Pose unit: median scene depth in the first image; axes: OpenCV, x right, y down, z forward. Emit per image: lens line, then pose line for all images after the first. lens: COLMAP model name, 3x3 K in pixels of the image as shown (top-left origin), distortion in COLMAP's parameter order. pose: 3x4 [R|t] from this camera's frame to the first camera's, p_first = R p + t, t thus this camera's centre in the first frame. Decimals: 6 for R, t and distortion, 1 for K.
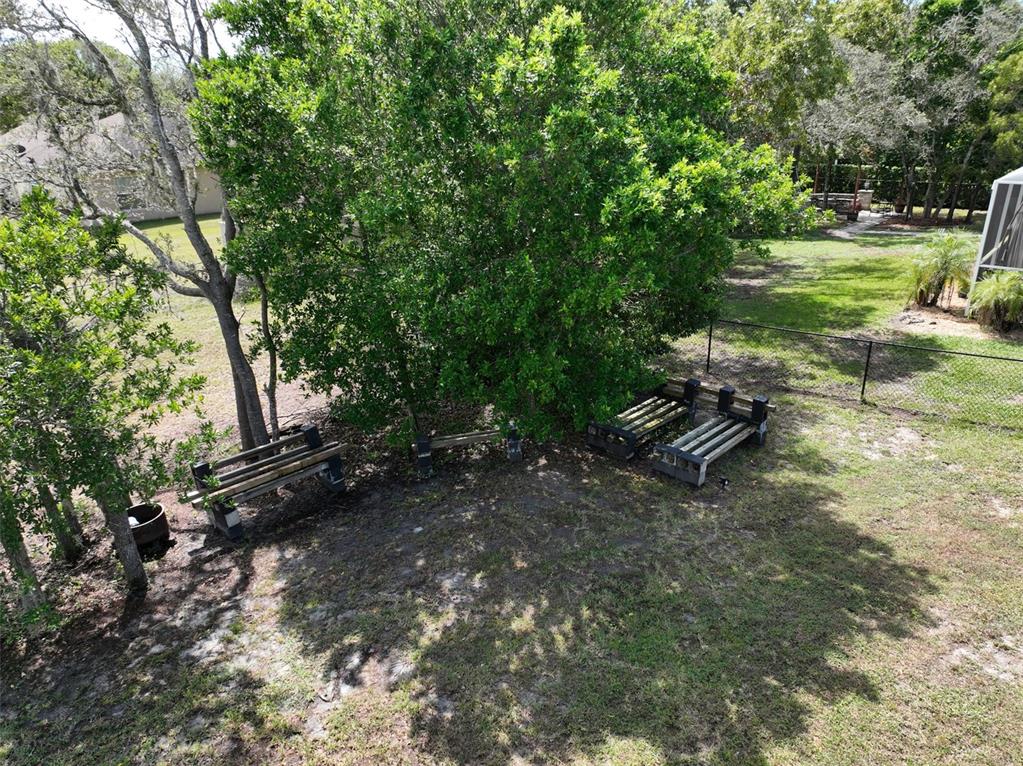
lens RADIAL K [[749.1, 0, 518.0], [0, 749.1, 383.2], [0, 0, 1]] dist [-0.002993, 0.013306]
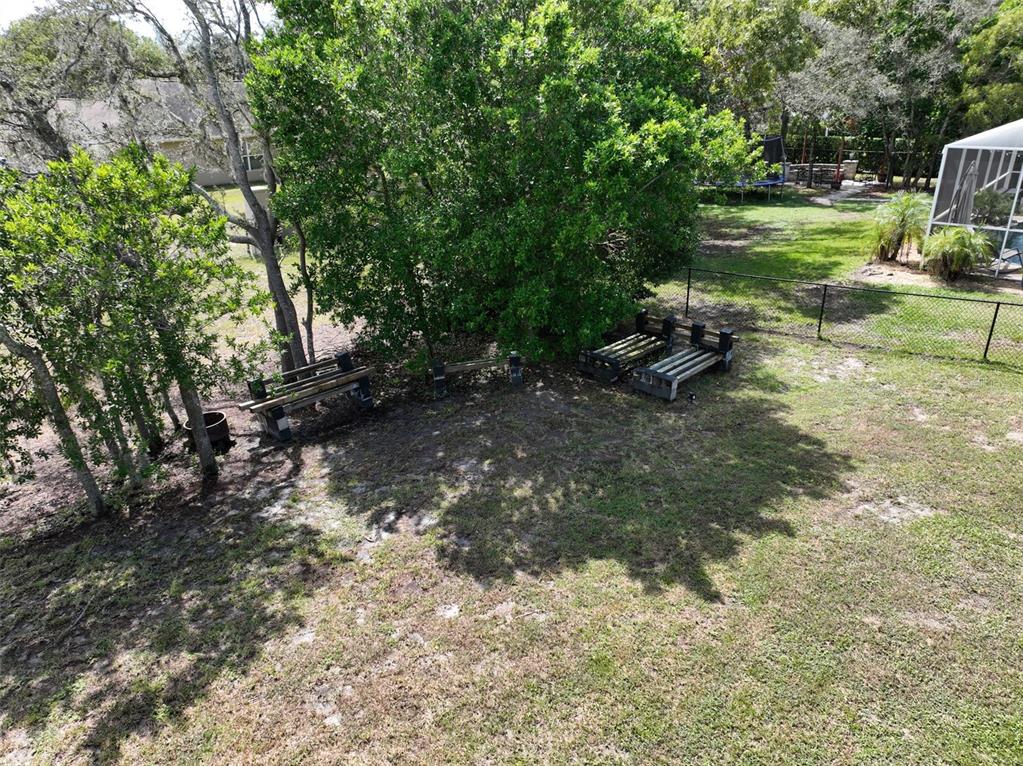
lens RADIAL K [[749.1, 0, 518.0], [0, 749.1, 383.2], [0, 0, 1]] dist [-0.002993, 0.013306]
pose [[0.999999, -0.001484, -0.000797, -0.000538], [0.001507, 0.999566, 0.029426, 0.087381], [0.000753, -0.029427, 0.999567, -0.221173]]
